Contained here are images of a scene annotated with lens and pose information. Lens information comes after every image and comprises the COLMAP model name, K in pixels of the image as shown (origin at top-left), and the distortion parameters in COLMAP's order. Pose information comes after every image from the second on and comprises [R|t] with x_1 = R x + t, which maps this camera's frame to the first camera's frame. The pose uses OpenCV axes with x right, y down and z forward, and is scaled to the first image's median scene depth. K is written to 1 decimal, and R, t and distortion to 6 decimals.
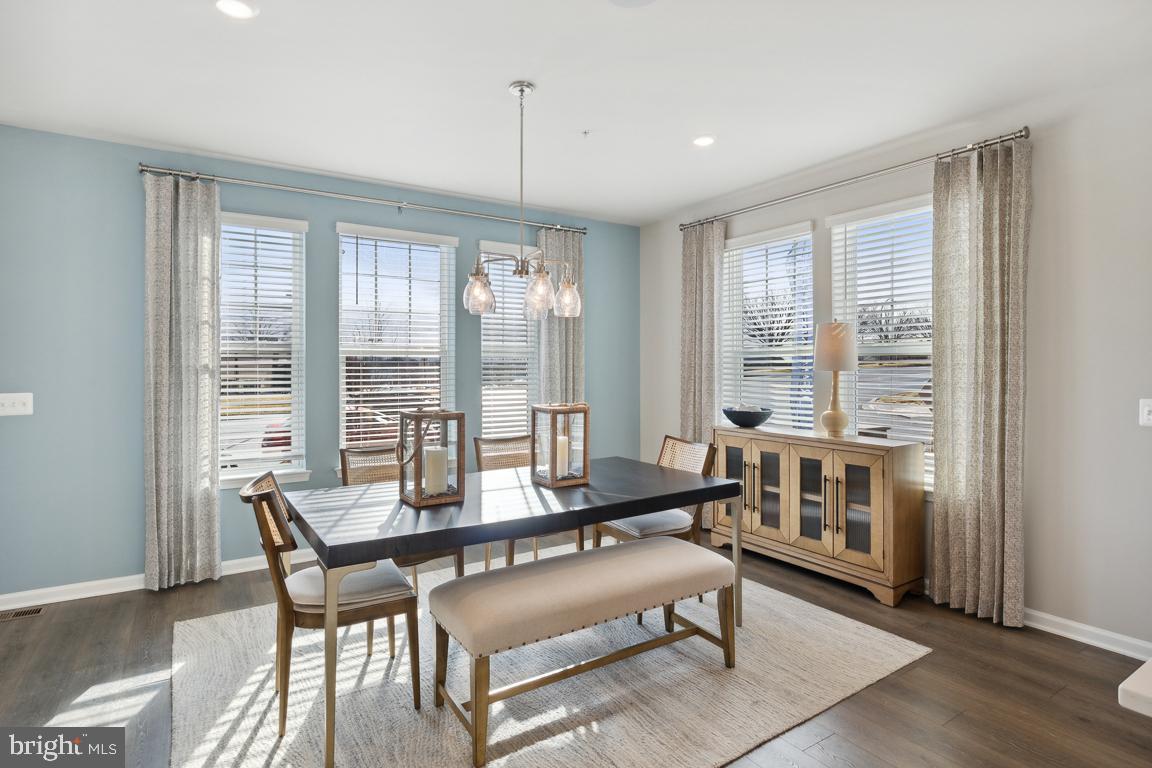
lens RADIAL K [[589.5, 0, 577.5], [0, 589.5, 378.5], [0, 0, 1]] dist [-0.006237, -0.000492]
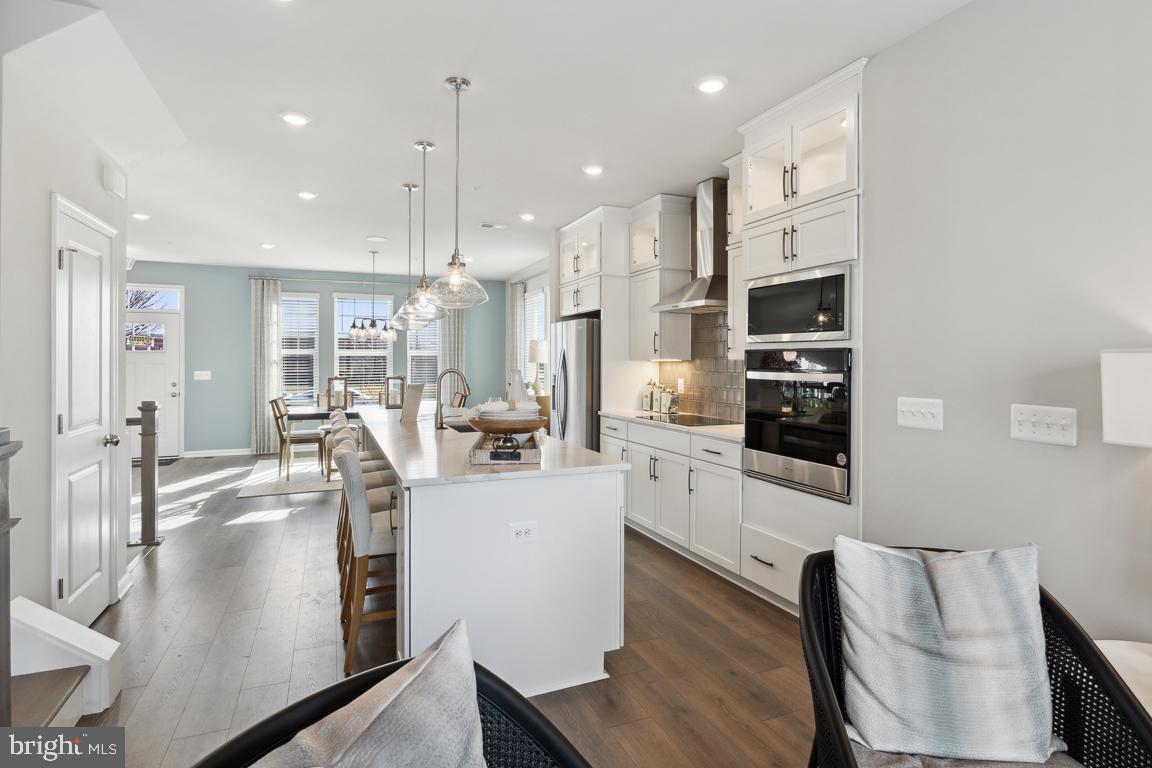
lens RADIAL K [[589.5, 0, 560.8], [0, 589.5, 361.1], [0, 0, 1]] dist [-0.006237, -0.000492]
pose [[0.991646, -0.003454, -0.128941, 0.784169], [0.002795, 0.999982, -0.005294, -0.000843], [0.128957, 0.004889, 0.991638, -1.154284]]
